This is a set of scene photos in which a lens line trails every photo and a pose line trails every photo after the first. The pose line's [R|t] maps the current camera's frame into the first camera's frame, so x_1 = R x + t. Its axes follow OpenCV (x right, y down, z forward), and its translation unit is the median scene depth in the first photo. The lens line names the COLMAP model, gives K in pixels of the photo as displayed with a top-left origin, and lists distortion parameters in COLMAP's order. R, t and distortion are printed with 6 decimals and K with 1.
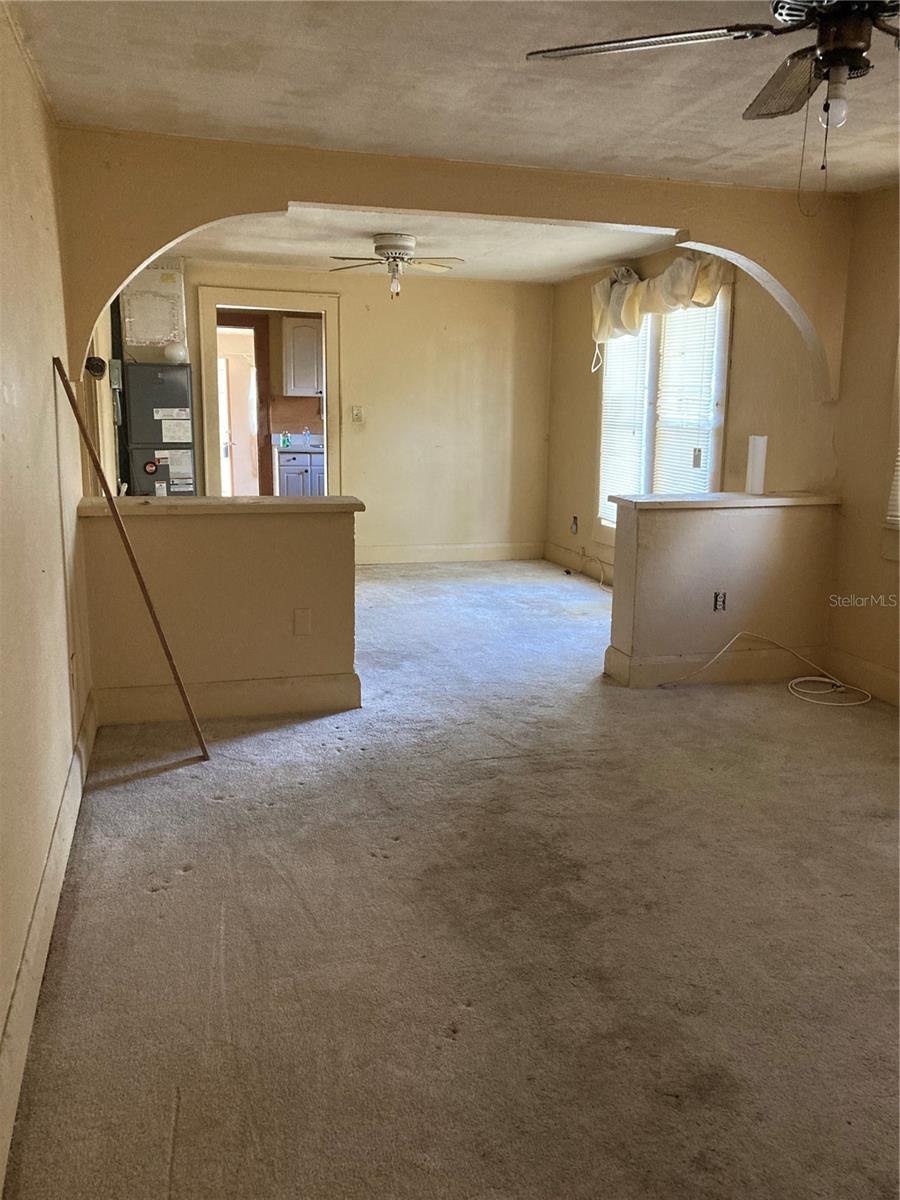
lens RADIAL K [[985.9, 0, 460.4], [0, 985.9, 599.3], [0, 0, 1]] dist [0.036688, -0.050543]
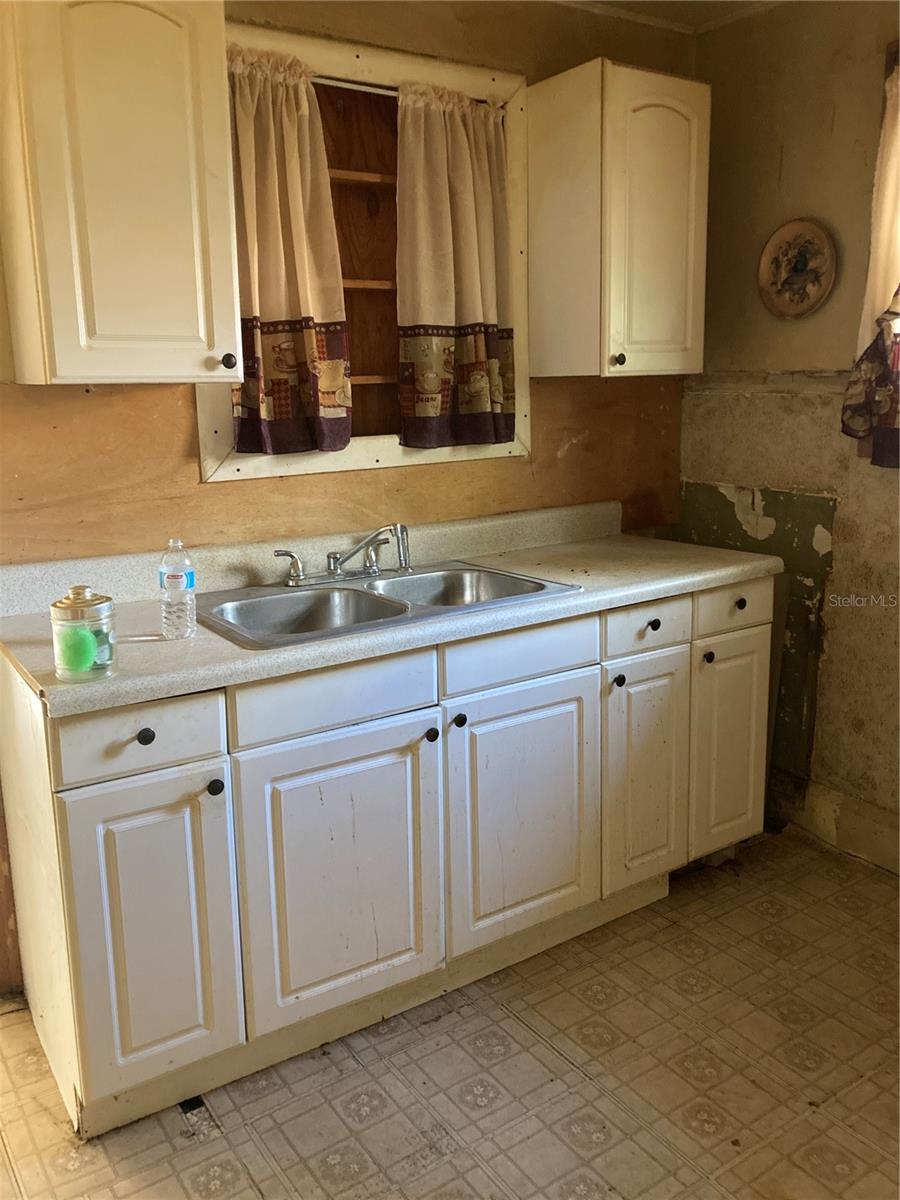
lens RADIAL K [[985.9, 0, 438.1], [0, 985.9, 588.0], [0, 0, 1]] dist [0.036688, -0.050543]
pose [[0.950737, -0.090044, 0.296634, -0.160887], [0.086474, 0.995936, 0.025163, -0.161255], [-0.297694, 0.001727, 0.954660, 0.777043]]
